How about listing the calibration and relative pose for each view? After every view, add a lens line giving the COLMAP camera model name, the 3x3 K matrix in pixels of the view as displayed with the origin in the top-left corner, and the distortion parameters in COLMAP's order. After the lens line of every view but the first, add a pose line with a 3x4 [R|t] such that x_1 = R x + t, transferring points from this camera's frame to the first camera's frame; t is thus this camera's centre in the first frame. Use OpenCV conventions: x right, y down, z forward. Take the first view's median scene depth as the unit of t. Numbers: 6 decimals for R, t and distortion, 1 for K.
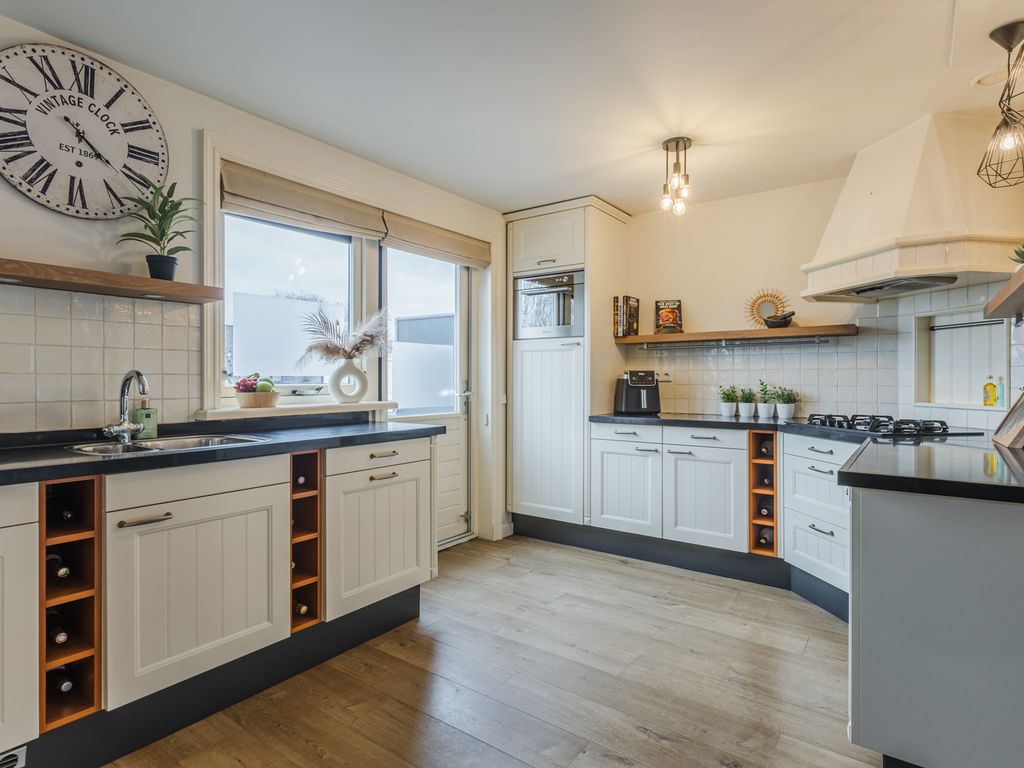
lens RADIAL K [[557.0, 0, 516.0], [0, 557.0, 379.4], [0, 0, 1]] dist [0.001955, 0.001658]
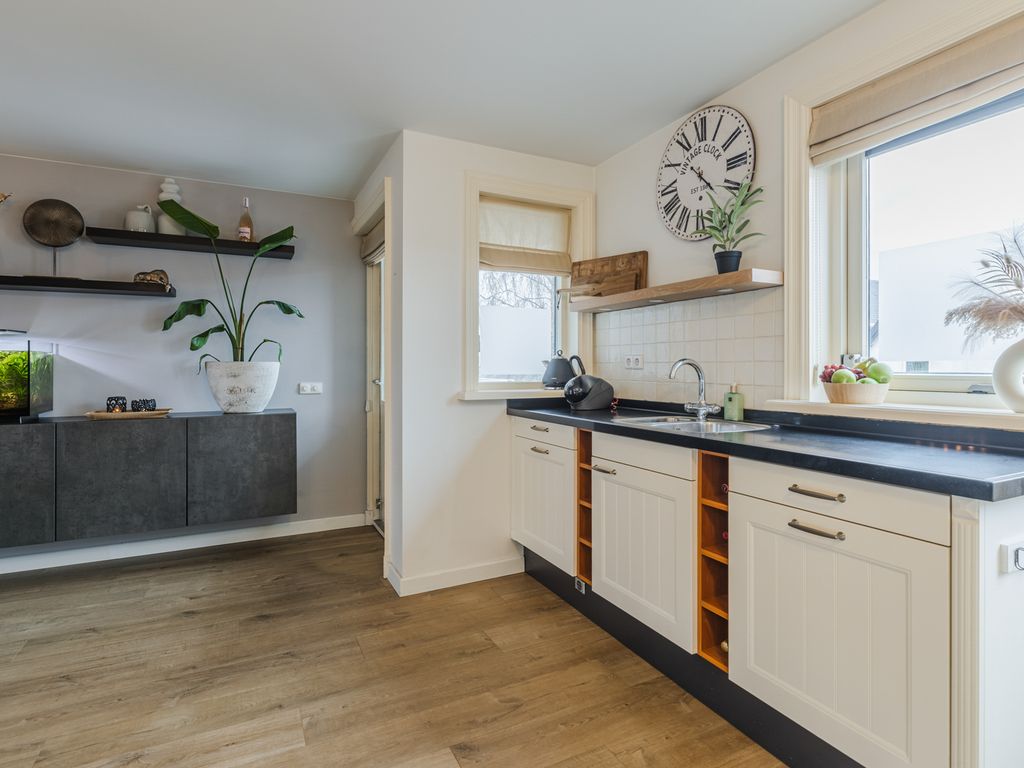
lens RADIAL K [[532.1, 0, 510.3], [0, 532.1, 368.2], [0, 0, 1]] dist [0.001490, -0.000346]
pose [[-0.461355, 0.001820, -0.887214, 0.445774], [-0.002947, 0.999989, 0.003584, 0.001224], [0.887211, 0.004268, -0.461344, 1.044390]]
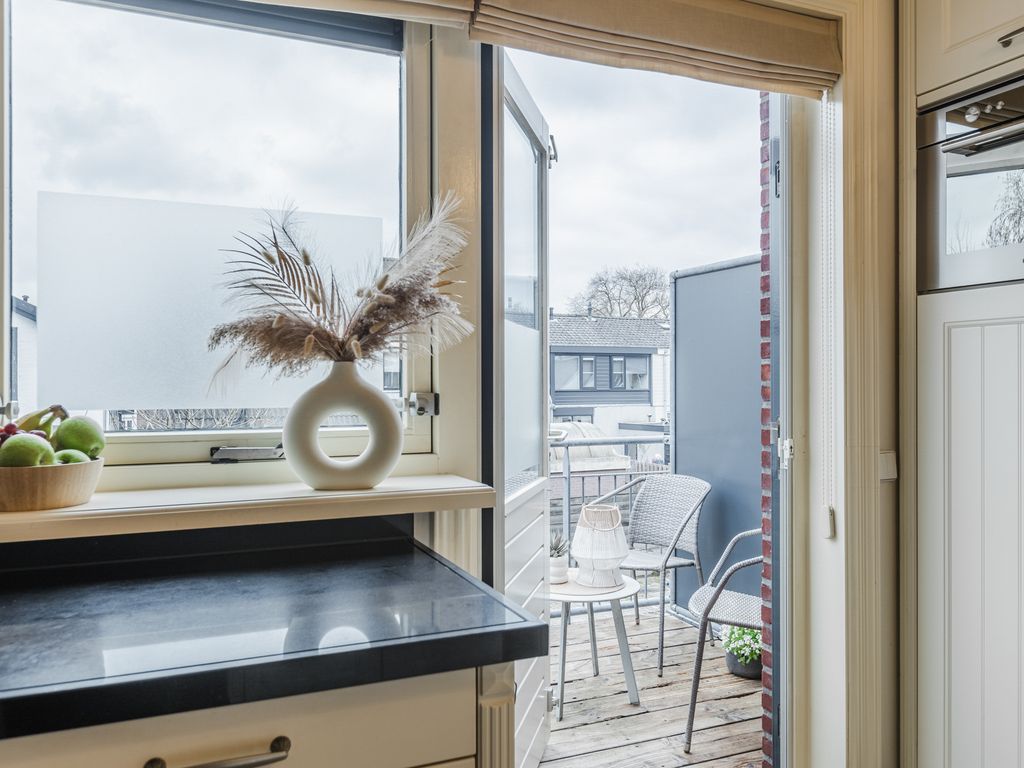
lens RADIAL K [[789.9, 0, 512.0], [0, 789.9, 384.0], [0, 0, 1]] dist [0.001518, -0.002341]
pose [[0.860581, 0.002830, -0.509306, 0.049385], [-0.000665, 0.999990, 0.004432, -0.032459], [0.509313, -0.003476, 0.860574, 0.827711]]
